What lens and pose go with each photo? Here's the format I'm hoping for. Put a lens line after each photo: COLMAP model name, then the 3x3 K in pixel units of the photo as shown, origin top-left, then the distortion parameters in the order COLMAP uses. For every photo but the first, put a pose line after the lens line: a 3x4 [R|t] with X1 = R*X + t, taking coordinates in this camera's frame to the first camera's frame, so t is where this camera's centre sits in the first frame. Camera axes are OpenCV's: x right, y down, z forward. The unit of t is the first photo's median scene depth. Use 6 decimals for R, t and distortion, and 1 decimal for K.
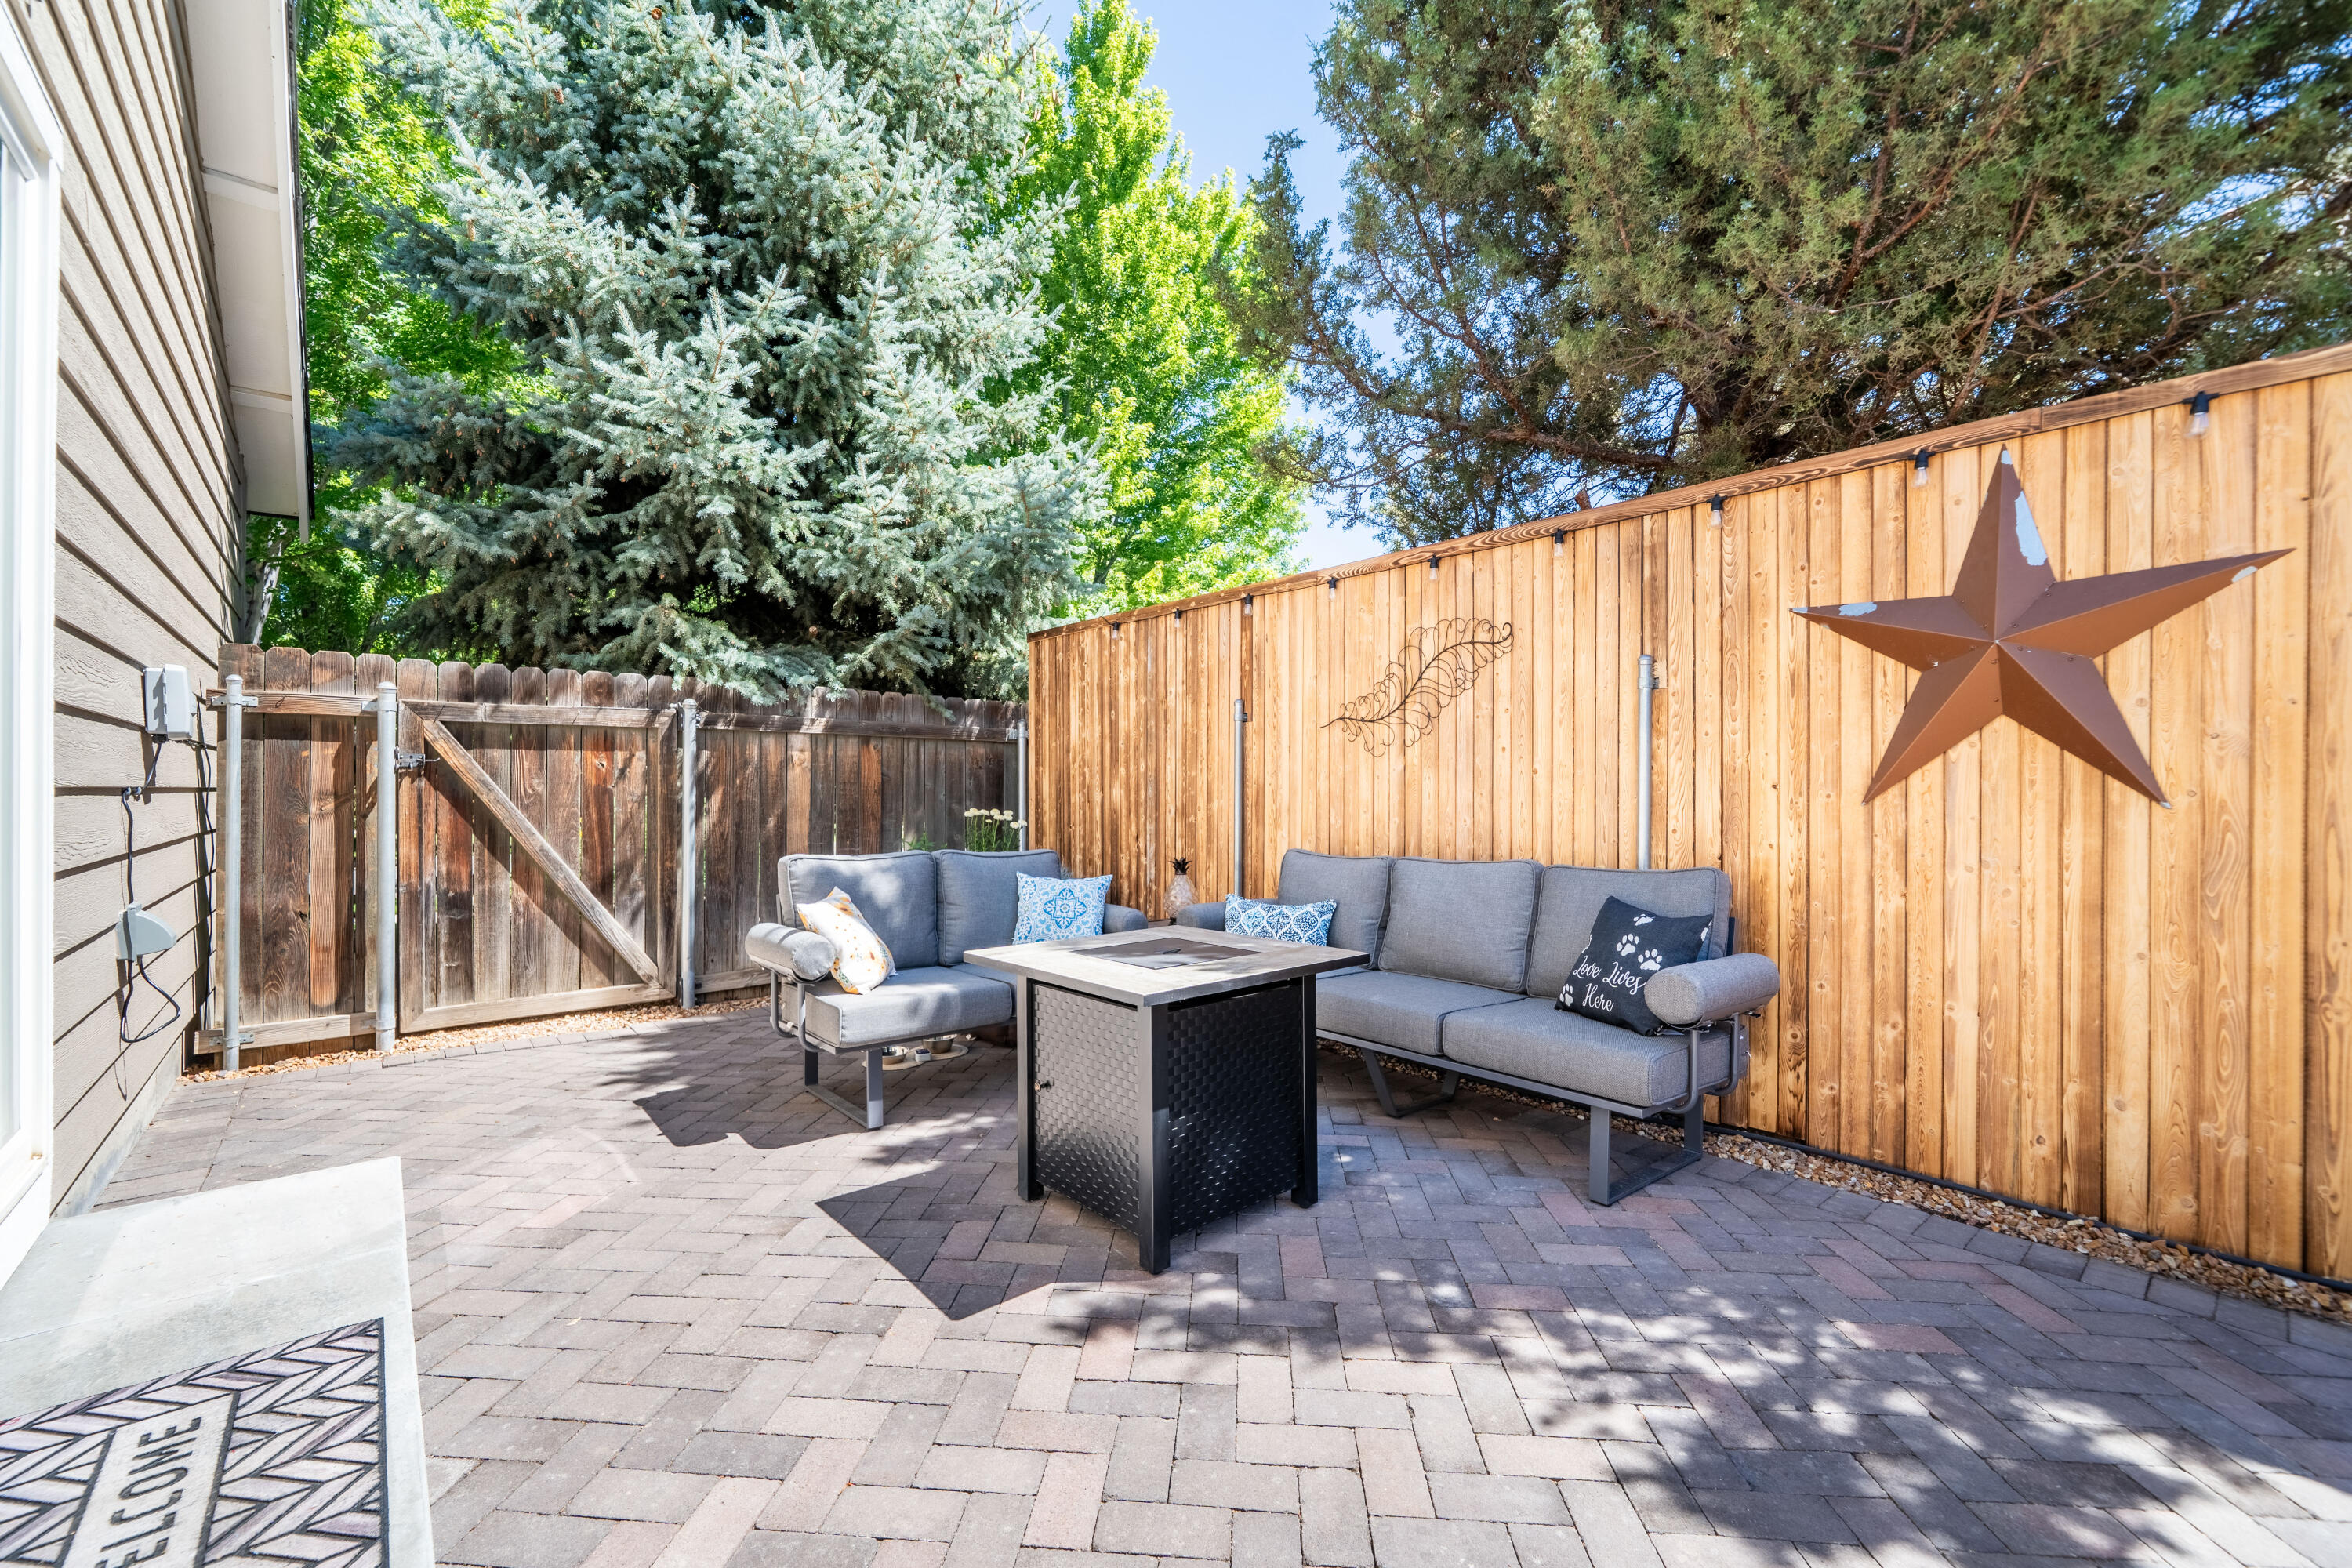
lens RADIAL K [[966.6, 0, 1163.1], [0, 966.6, 783.3], [0, 0, 1]] dist [-0.000811, -0.000053]
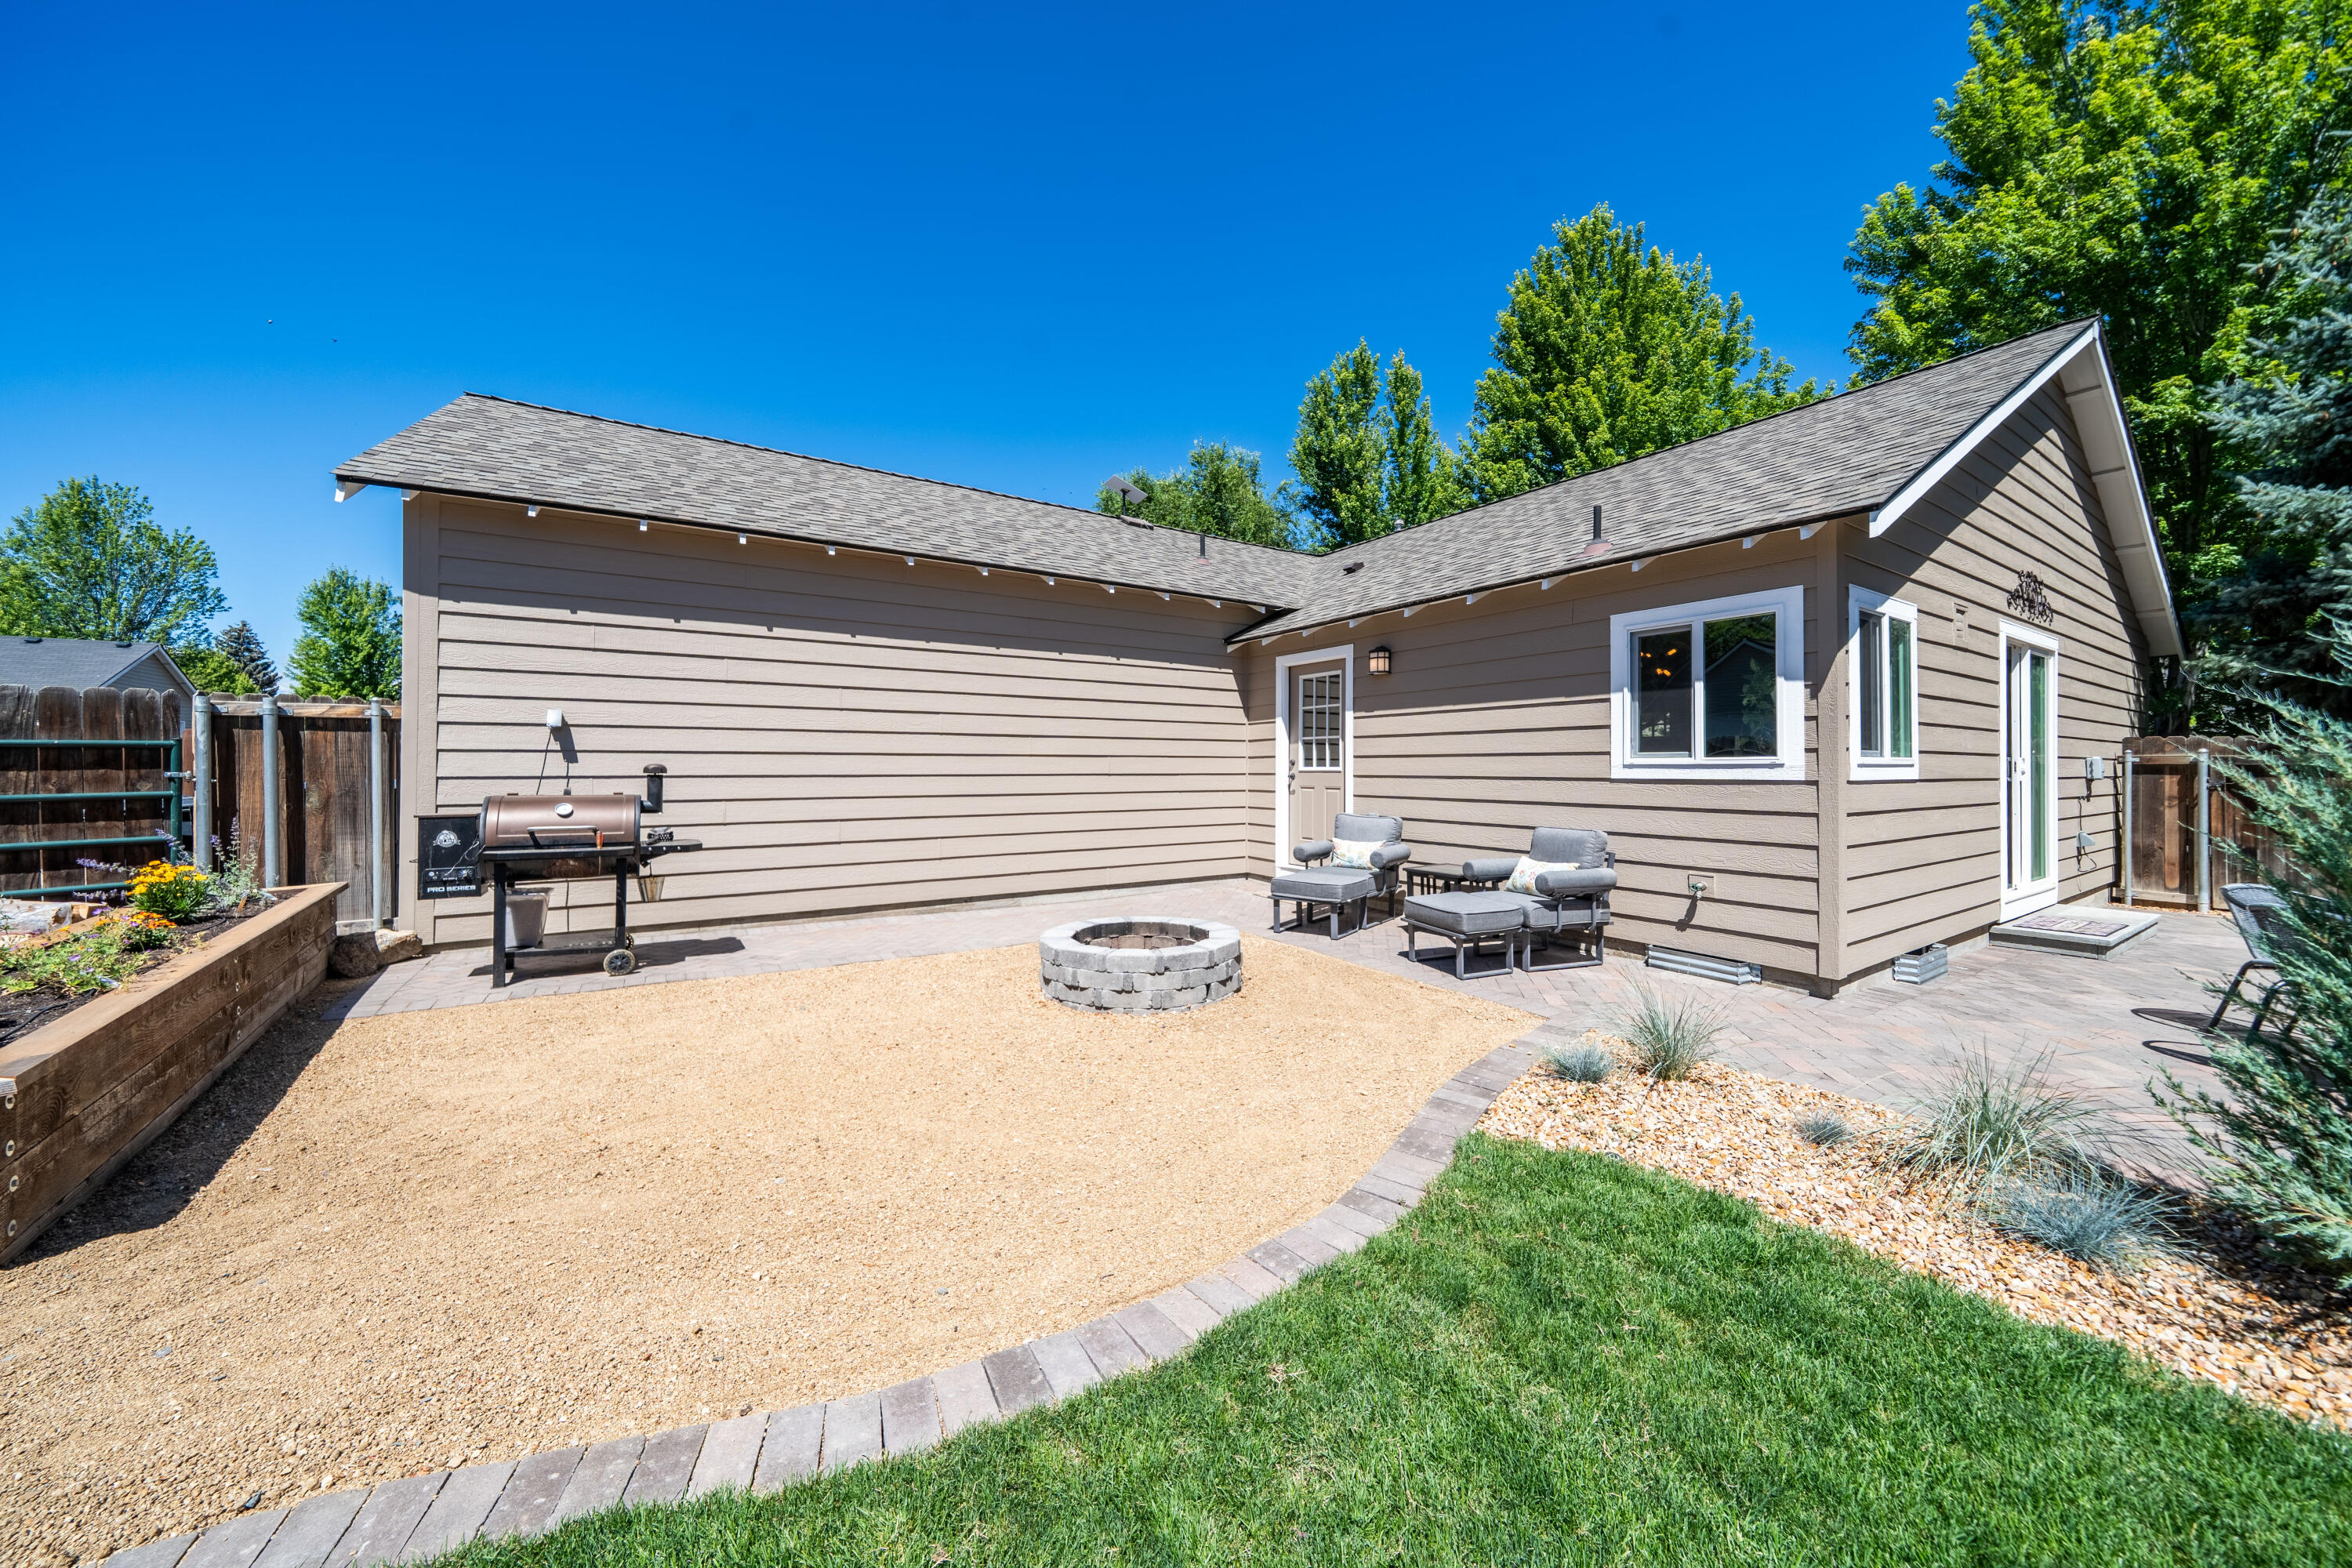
lens RADIAL K [[820.4, 0, 1163.4], [0, 820.4, 768.7], [0, 0, 1]] dist [-0.003606, -0.000169]
pose [[-0.120812, 0.002995, -0.992671, 1.434994], [0.001645, 0.999995, 0.002817, -0.070146], [0.992674, -0.001293, -0.120817, -1.228134]]
